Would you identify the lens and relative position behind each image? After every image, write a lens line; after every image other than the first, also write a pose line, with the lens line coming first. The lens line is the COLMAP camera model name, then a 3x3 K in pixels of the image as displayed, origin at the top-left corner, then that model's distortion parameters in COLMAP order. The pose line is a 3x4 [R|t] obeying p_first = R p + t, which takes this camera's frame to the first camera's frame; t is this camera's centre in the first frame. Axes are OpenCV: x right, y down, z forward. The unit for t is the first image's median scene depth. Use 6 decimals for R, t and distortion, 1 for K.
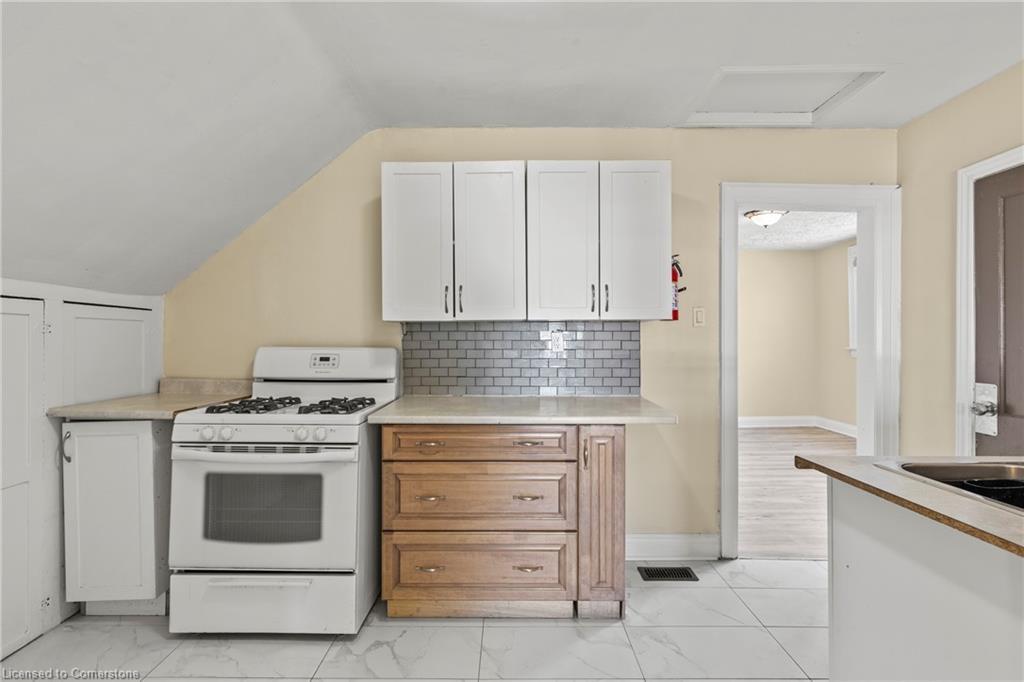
lens RADIAL K [[487.3, 0, 518.2], [0, 487.3, 337.7], [0, 0, 1]] dist [0.010444, -0.003372]
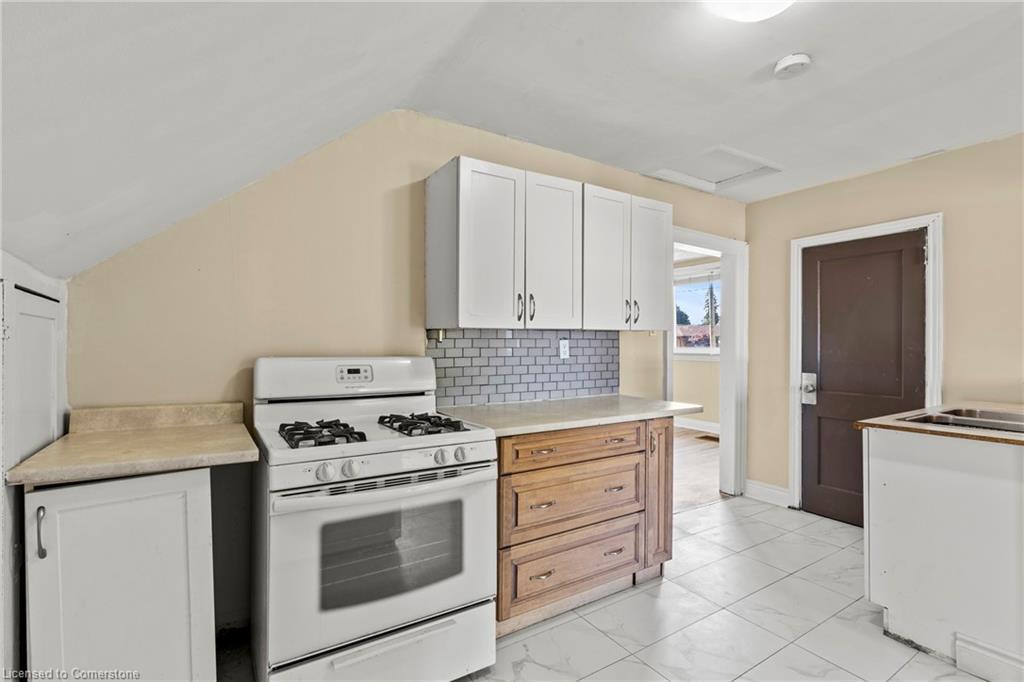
lens RADIAL K [[487.3, 0, 519.7], [0, 487.3, 342.4], [0, 0, 1]] dist [0.010444, -0.003372]
pose [[0.830133, 0.001676, 0.557563, -0.761504], [-0.002714, 0.999996, 0.001035, -0.008592], [-0.557559, -0.002372, 0.830134, 0.186028]]
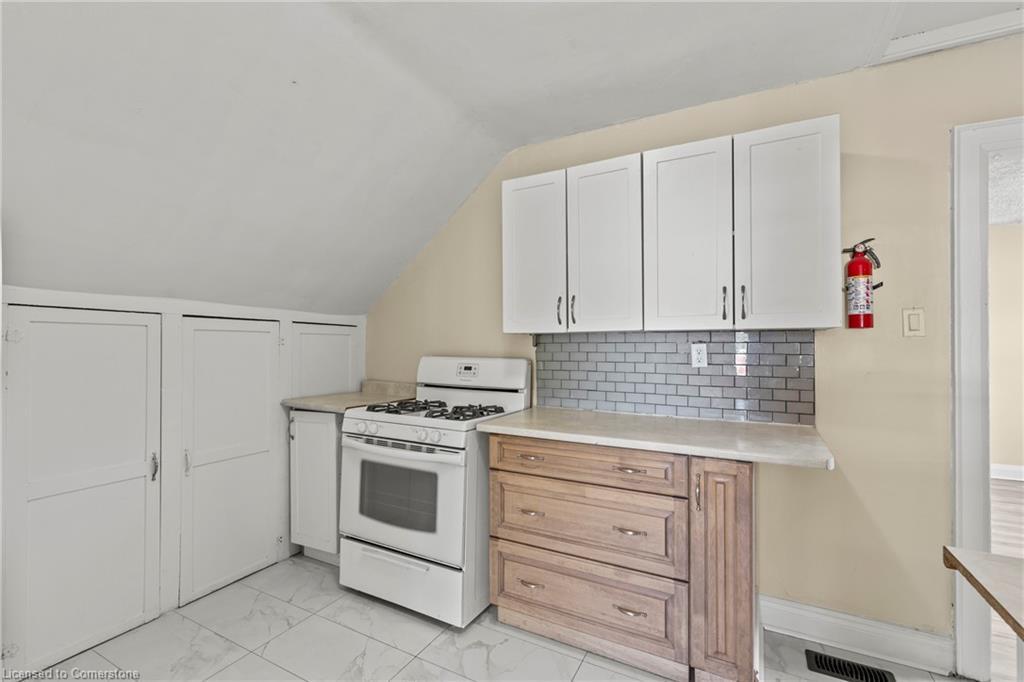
lens RADIAL K [[487.3, 0, 495.5], [0, 487.3, 339.8], [0, 0, 1]] dist [0.010444, -0.003372]
pose [[0.868098, -0.003027, -0.496383, 0.243638], [-0.002022, 0.999952, -0.009633, -0.011672], [0.496389, 0.009366, 0.868050, 0.098924]]
